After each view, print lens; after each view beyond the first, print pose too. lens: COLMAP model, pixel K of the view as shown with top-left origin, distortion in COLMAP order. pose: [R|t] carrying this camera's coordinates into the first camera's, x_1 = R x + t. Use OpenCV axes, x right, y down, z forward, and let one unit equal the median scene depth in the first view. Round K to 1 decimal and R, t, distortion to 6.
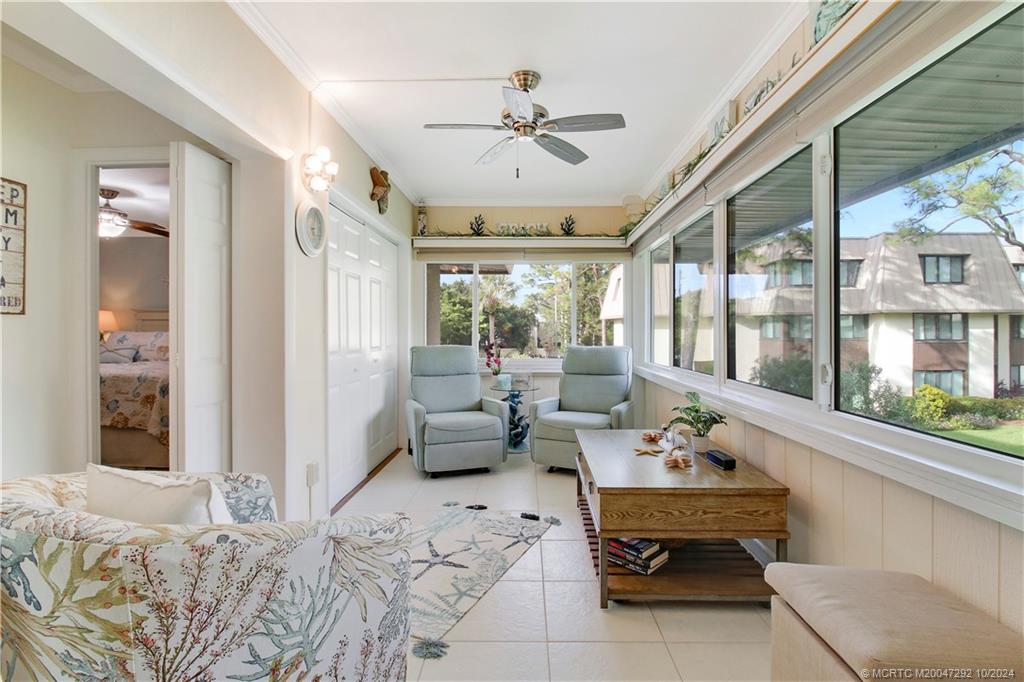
lens RADIAL K [[502.2, 0, 513.4], [0, 502.2, 327.0], [0, 0, 1]] dist [-0.002789, -0.001233]
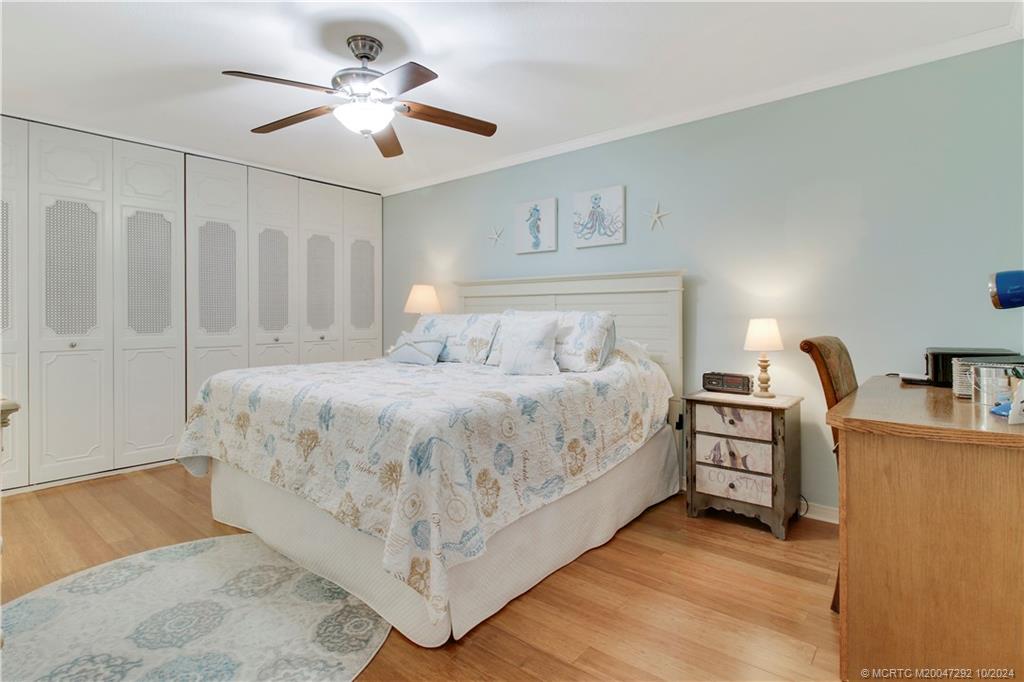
lens RADIAL K [[502.2, 0, 513.4], [0, 502.2, 327.0], [0, 0, 1]] dist [-0.002789, -0.001233]
pose [[0.786787, 0.011326, -0.617121, -0.393441], [0.005194, 0.999675, 0.024970, 0.013555], [0.617203, -0.022851, 0.786472, 0.735546]]
